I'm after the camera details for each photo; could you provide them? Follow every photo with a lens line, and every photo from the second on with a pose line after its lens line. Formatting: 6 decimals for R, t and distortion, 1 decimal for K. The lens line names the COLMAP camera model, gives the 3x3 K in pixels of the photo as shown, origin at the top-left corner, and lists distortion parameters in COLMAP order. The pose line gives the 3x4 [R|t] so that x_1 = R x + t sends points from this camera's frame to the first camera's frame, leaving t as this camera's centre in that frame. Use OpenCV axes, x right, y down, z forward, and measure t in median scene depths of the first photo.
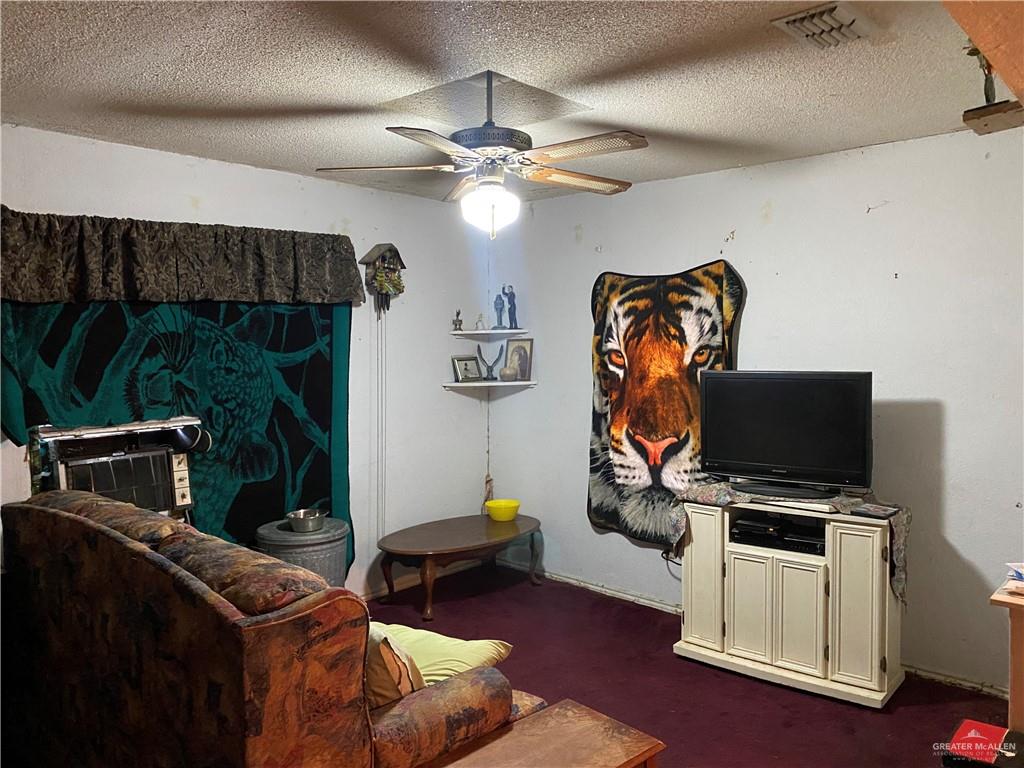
lens RADIAL K [[802.2, 0, 512.0], [0, 802.2, 384.0], [0, 0, 1]] dist [0.049728, 0.006896]
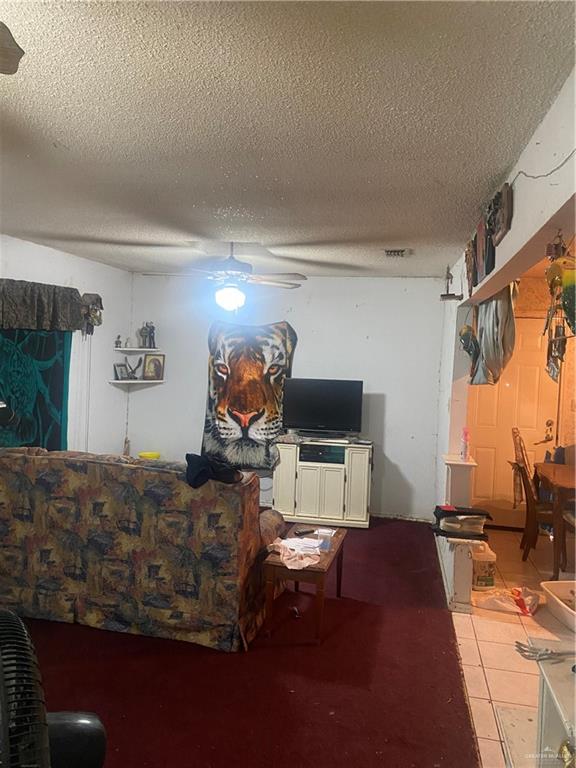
lens RADIAL K [[618.8, 0, 288.0], [0, 618.8, 384.0], [0, 0, 1]] dist [0.320475, 0.000540]
pose [[0.871701, 0.012144, 0.489887, -0.444681], [-0.018437, 0.999798, 0.008022, -0.012215], [-0.489691, -0.016025, 0.871749, -0.308043]]
